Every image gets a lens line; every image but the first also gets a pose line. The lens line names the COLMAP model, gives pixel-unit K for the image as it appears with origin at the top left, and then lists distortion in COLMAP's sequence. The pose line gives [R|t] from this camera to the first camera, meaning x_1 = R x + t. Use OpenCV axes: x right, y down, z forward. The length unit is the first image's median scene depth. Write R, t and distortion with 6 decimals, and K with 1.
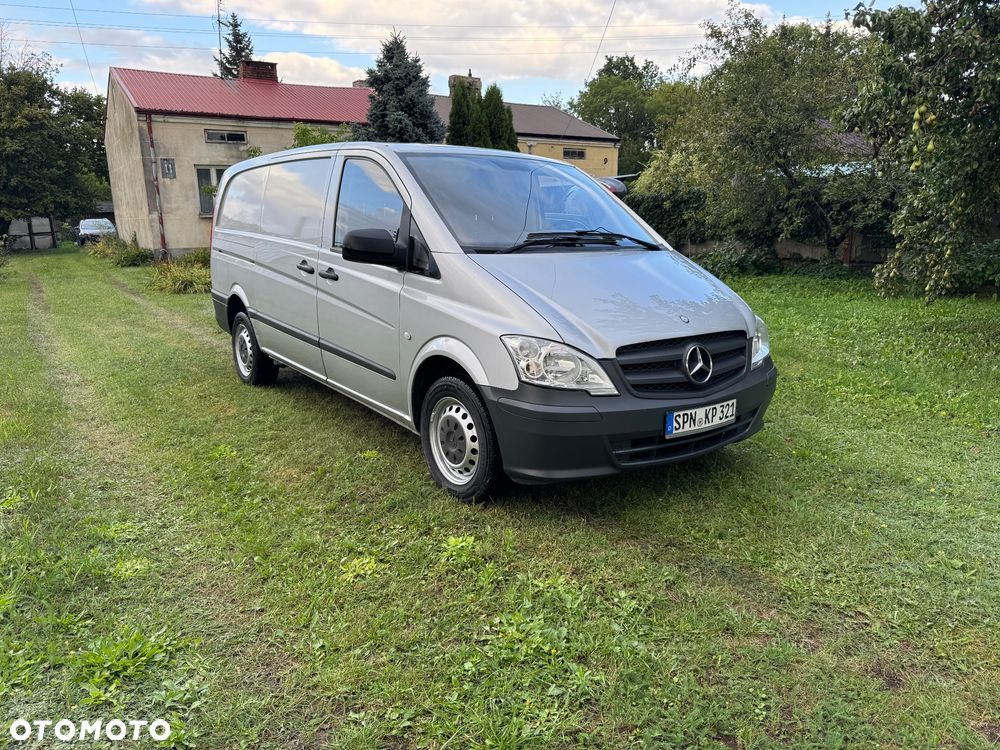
lens RADIAL K [[714.6, 0, 500.9], [0, 714.6, 375.7], [0, 0, 1]] dist [0.013886, -0.027189]
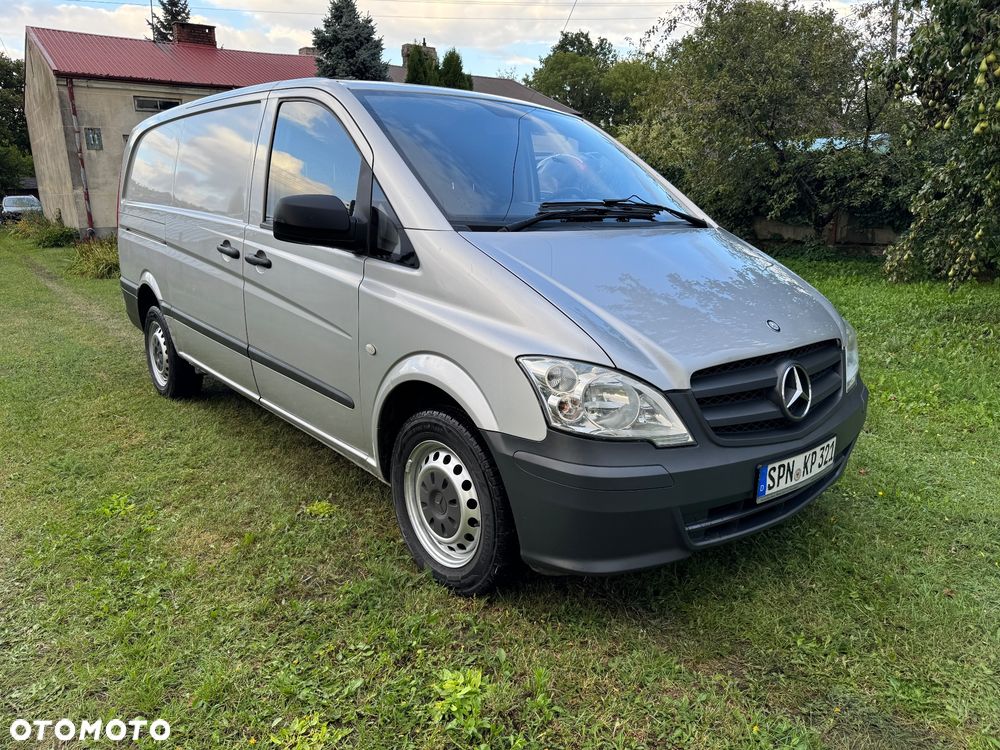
lens RADIAL K [[714.6, 0, 498.2], [0, 714.6, 377.0], [0, 0, 1]] dist [0.013886, -0.027189]
pose [[0.998203, -0.010130, 0.059054, -0.037706], [0.008473, 0.999565, 0.028243, -0.037463], [-0.059314, -0.027692, 0.997855, 0.233095]]
